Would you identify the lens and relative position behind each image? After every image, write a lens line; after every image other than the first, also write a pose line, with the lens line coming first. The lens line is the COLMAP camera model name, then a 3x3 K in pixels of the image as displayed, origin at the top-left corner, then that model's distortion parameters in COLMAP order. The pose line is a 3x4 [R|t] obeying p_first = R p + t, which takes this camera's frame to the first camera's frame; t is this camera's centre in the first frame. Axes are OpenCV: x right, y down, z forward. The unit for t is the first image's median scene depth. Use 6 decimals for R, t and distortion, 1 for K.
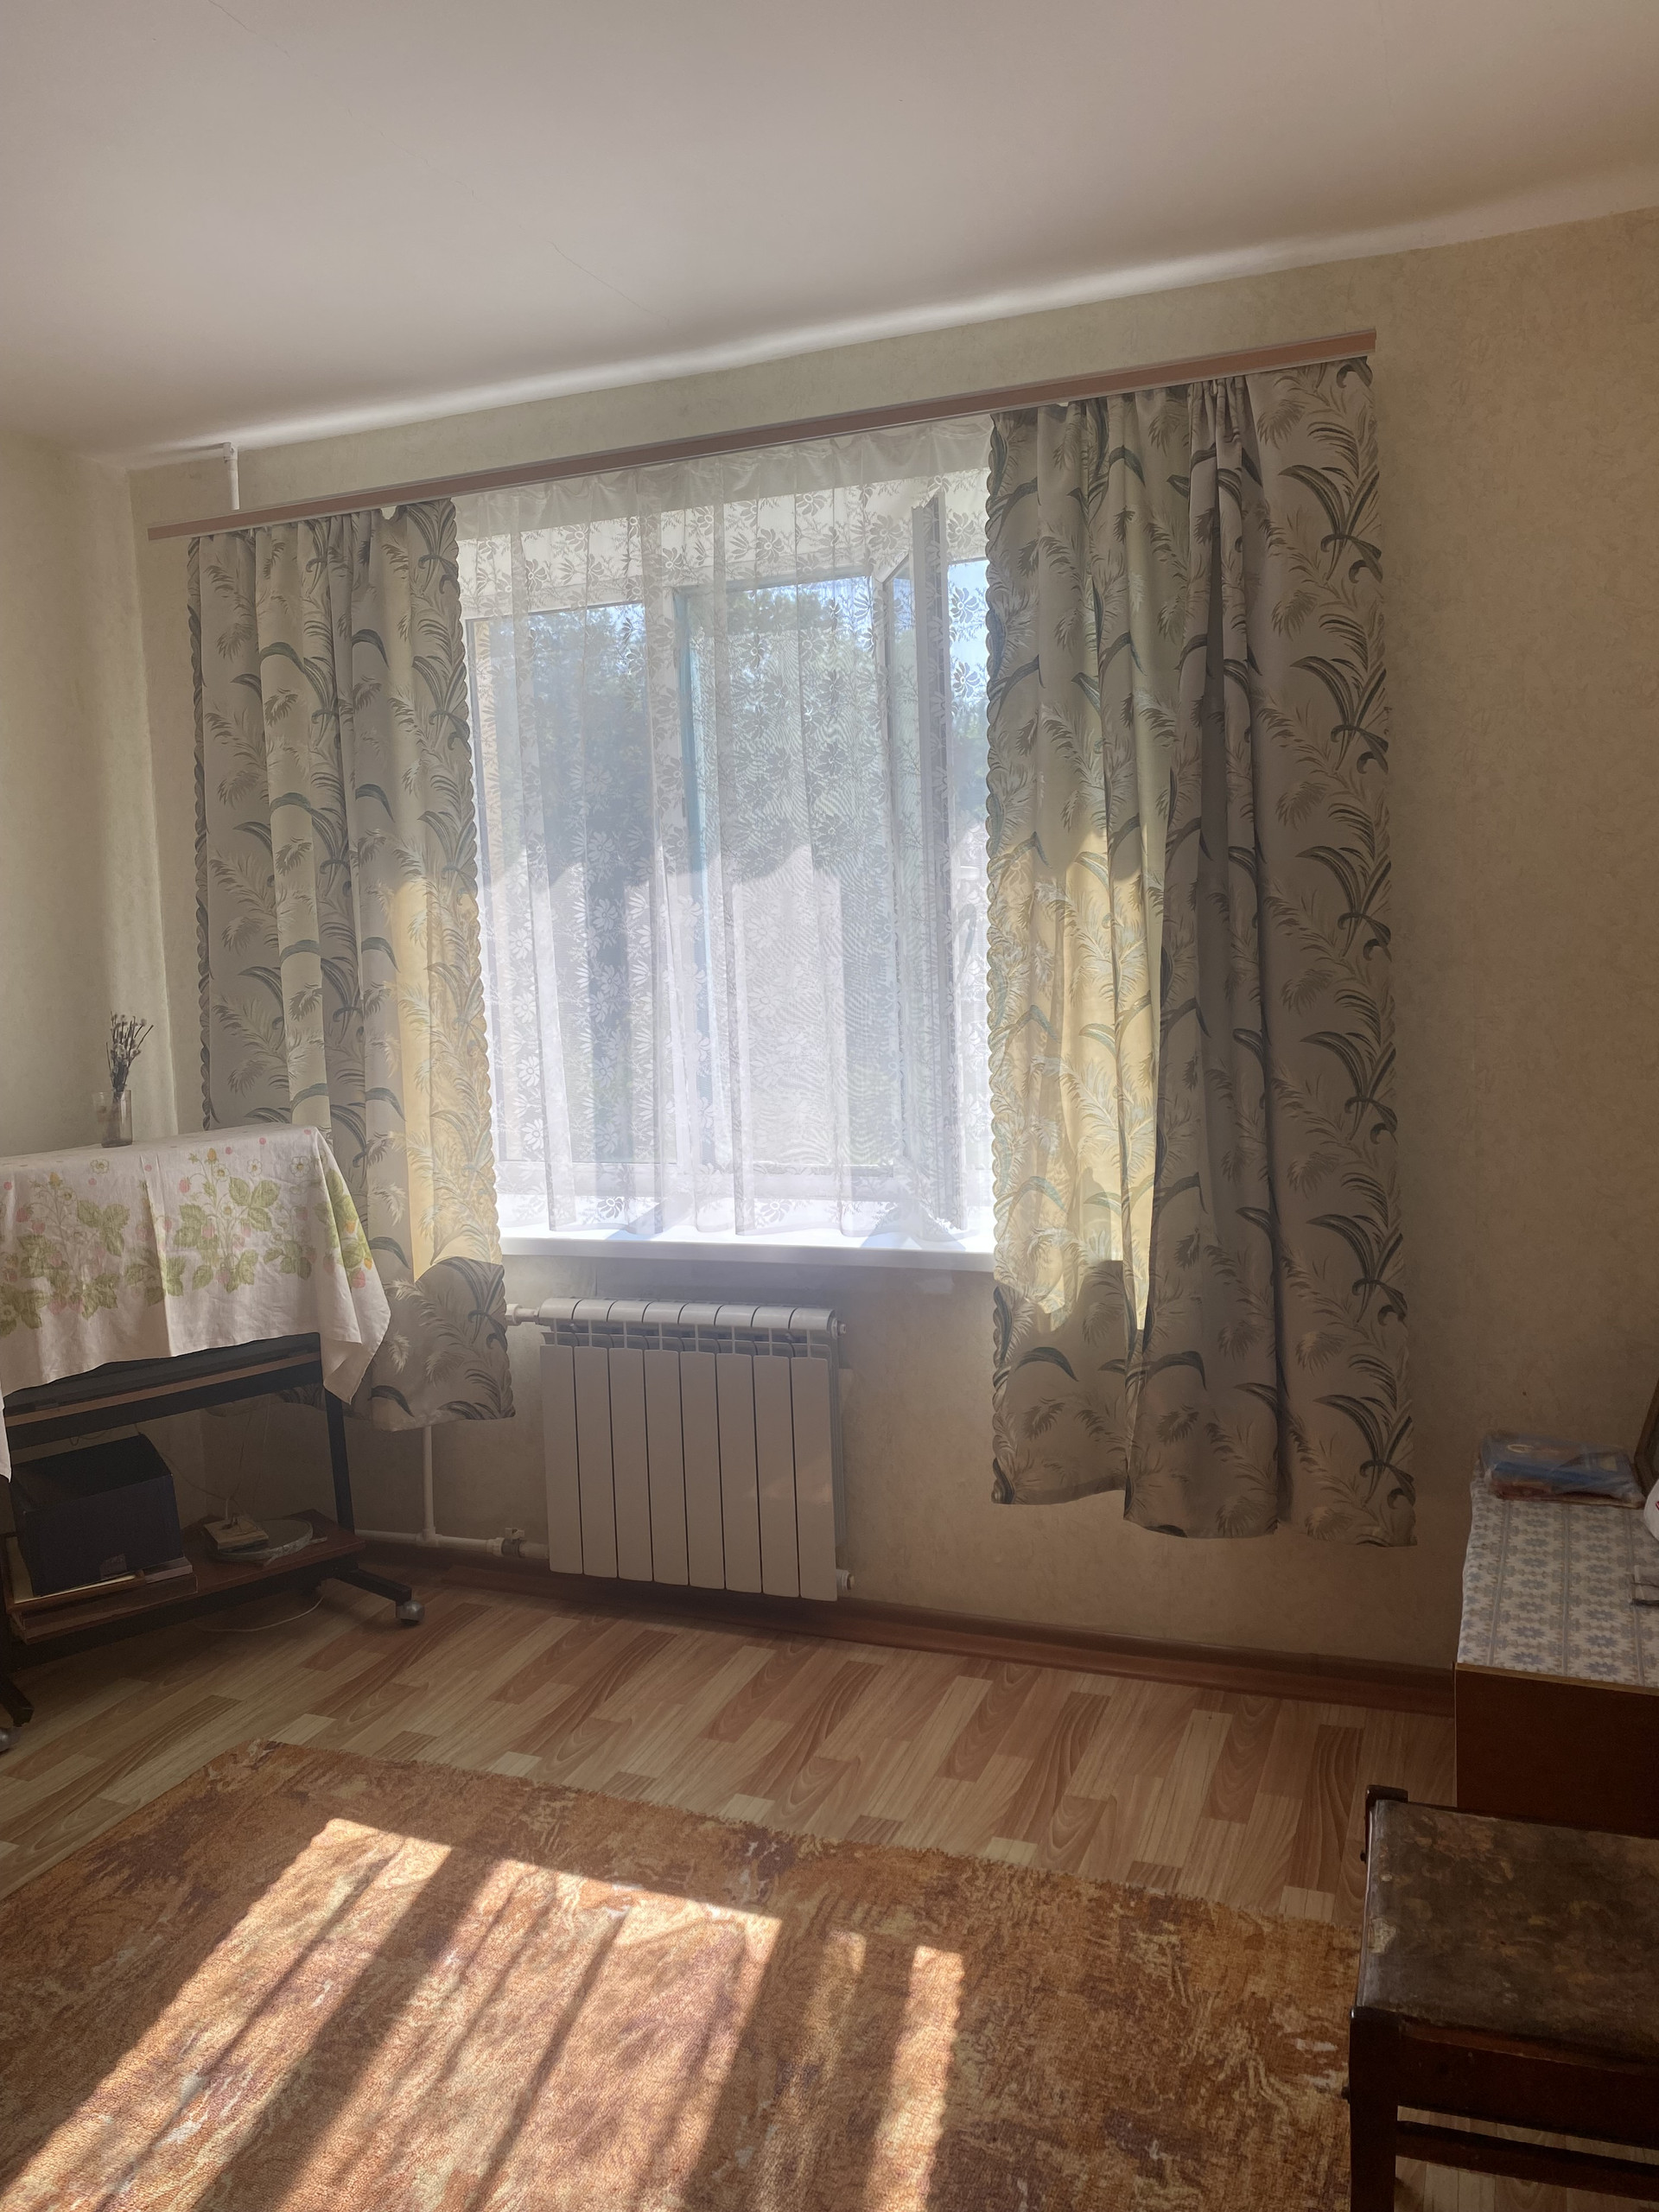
lens RADIAL K [[1730.6, 0, 837.6], [0, 1730.6, 1084.8], [0, 0, 1]] dist [0.016249, -0.014220]
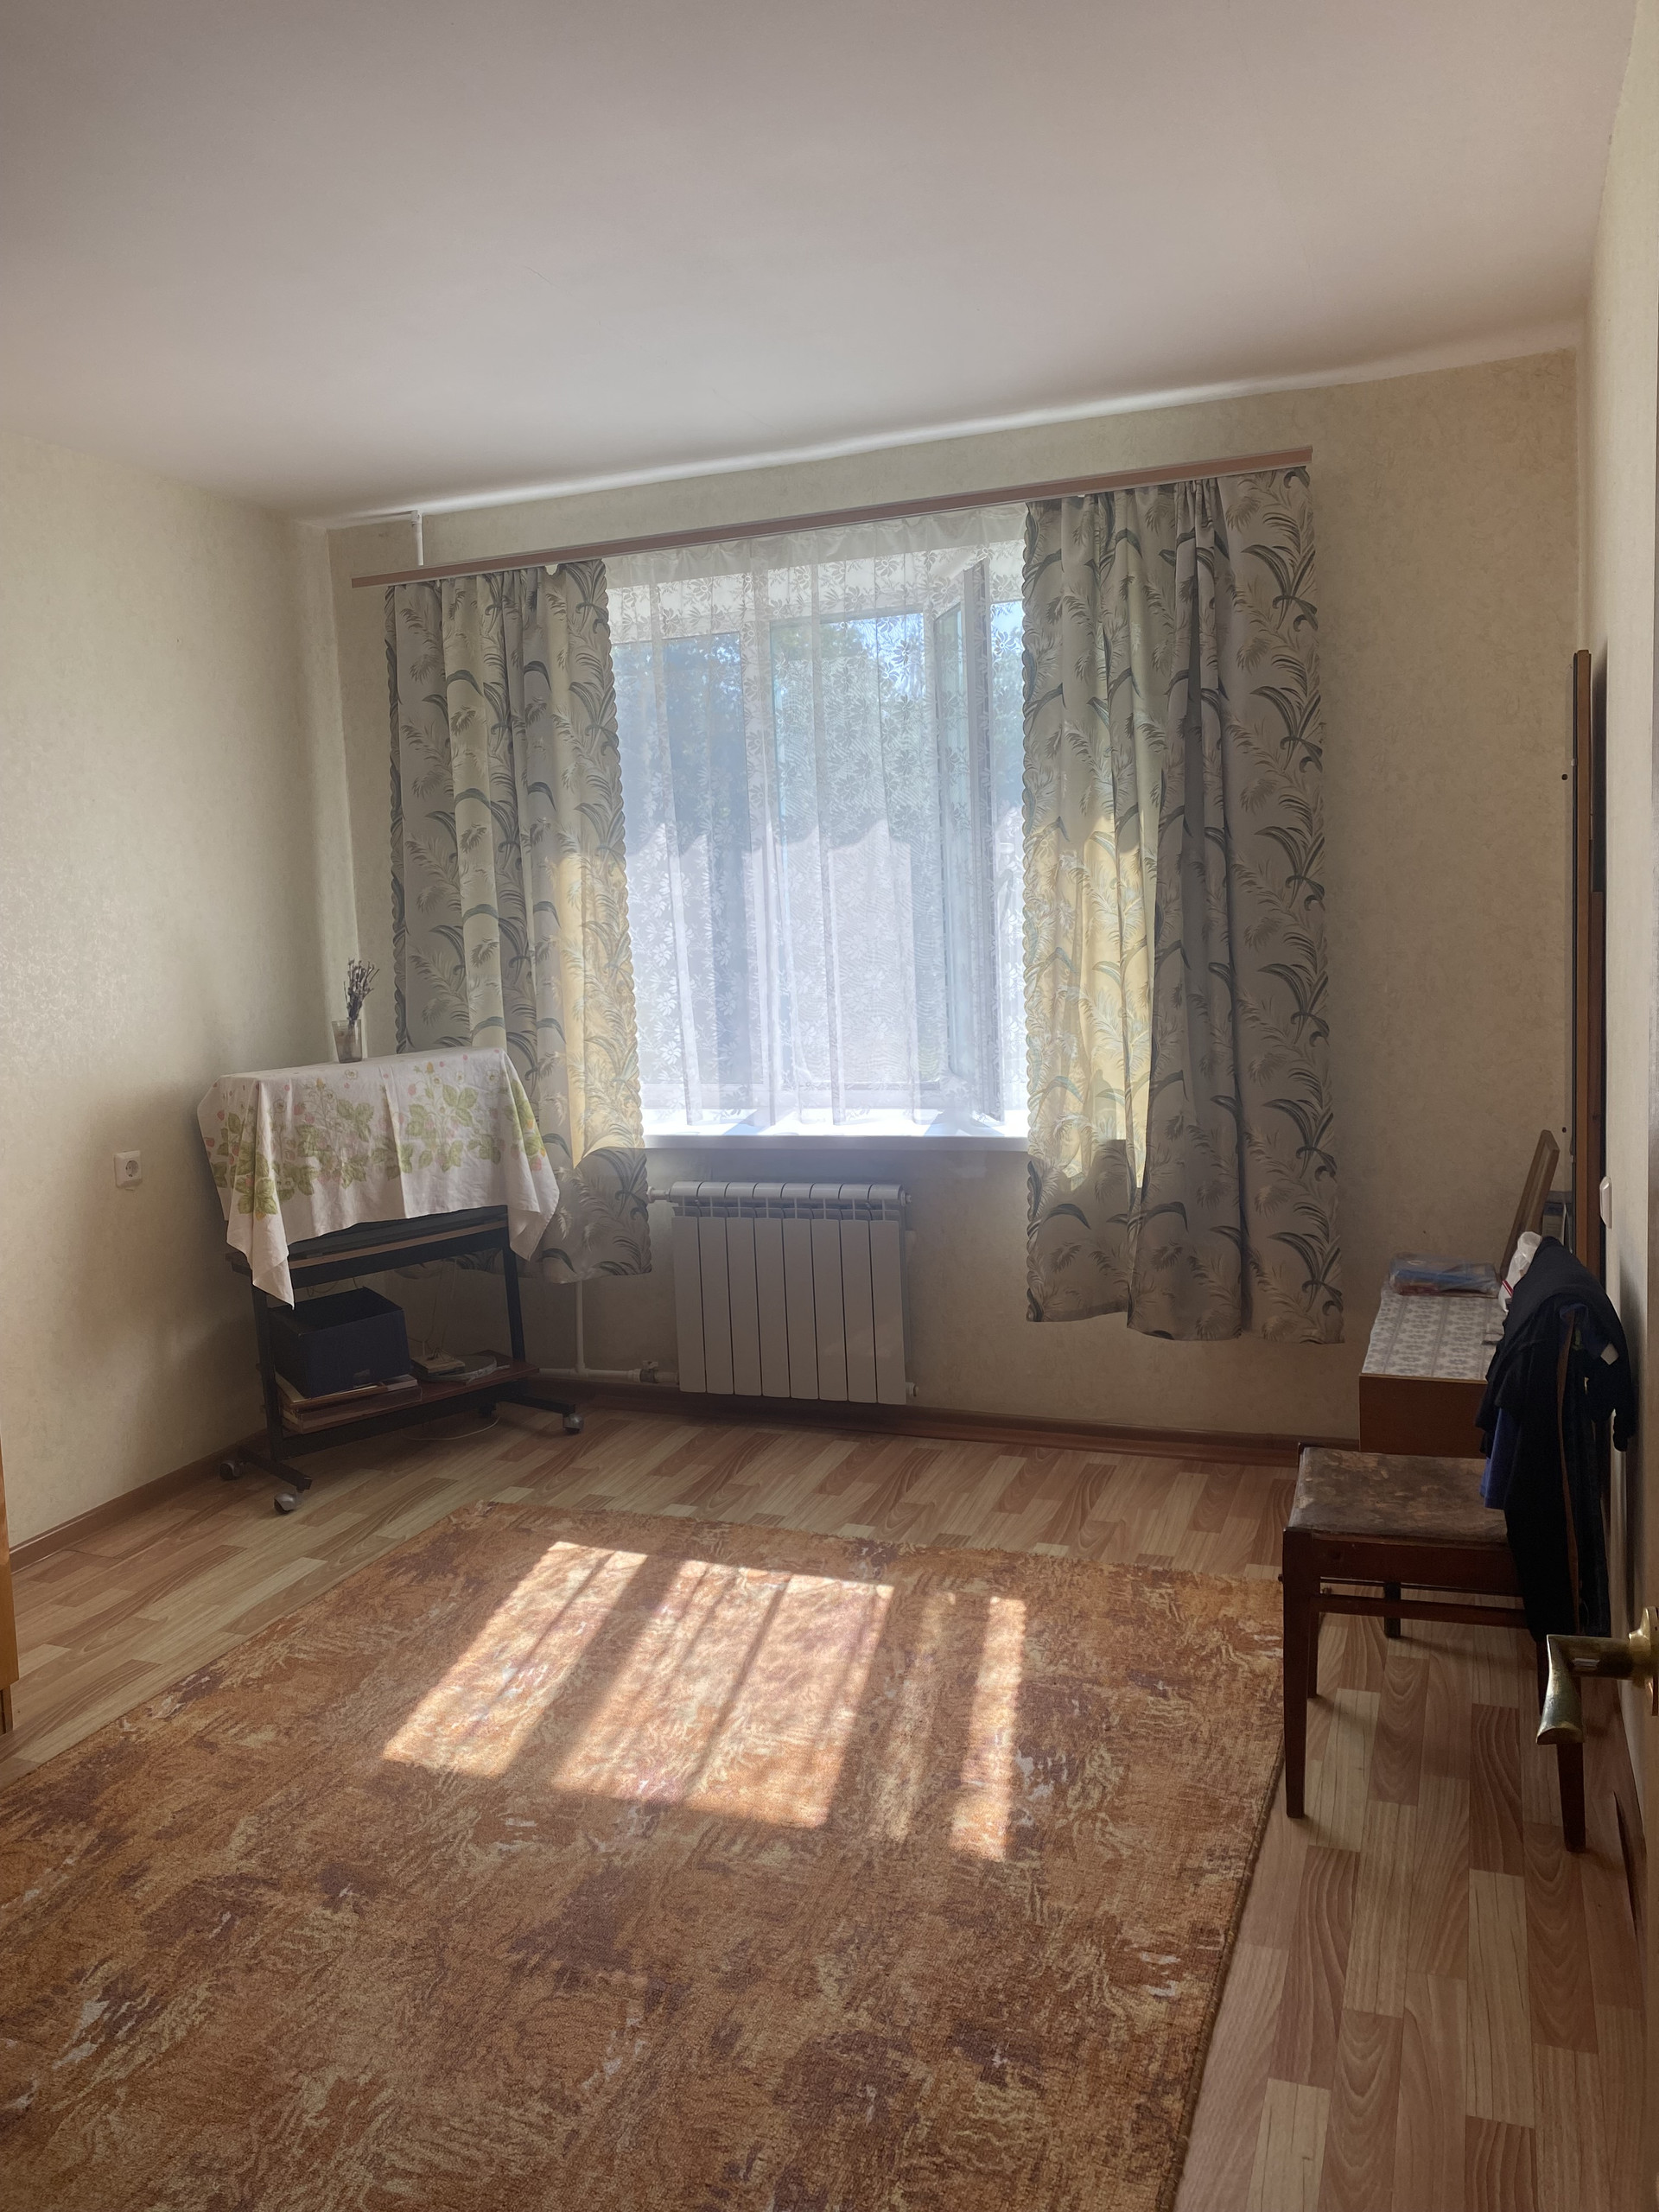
lens RADIAL K [[1688.1, 0, 833.0], [0, 1688.1, 1090.1], [0, 0, 1]] dist [0.056936, -0.118790]
pose [[0.999931, -0.006611, 0.009694, -0.075296], [0.006430, 0.999805, 0.018646, 0.039436], [-0.009815, -0.018582, 0.999779, -0.309319]]
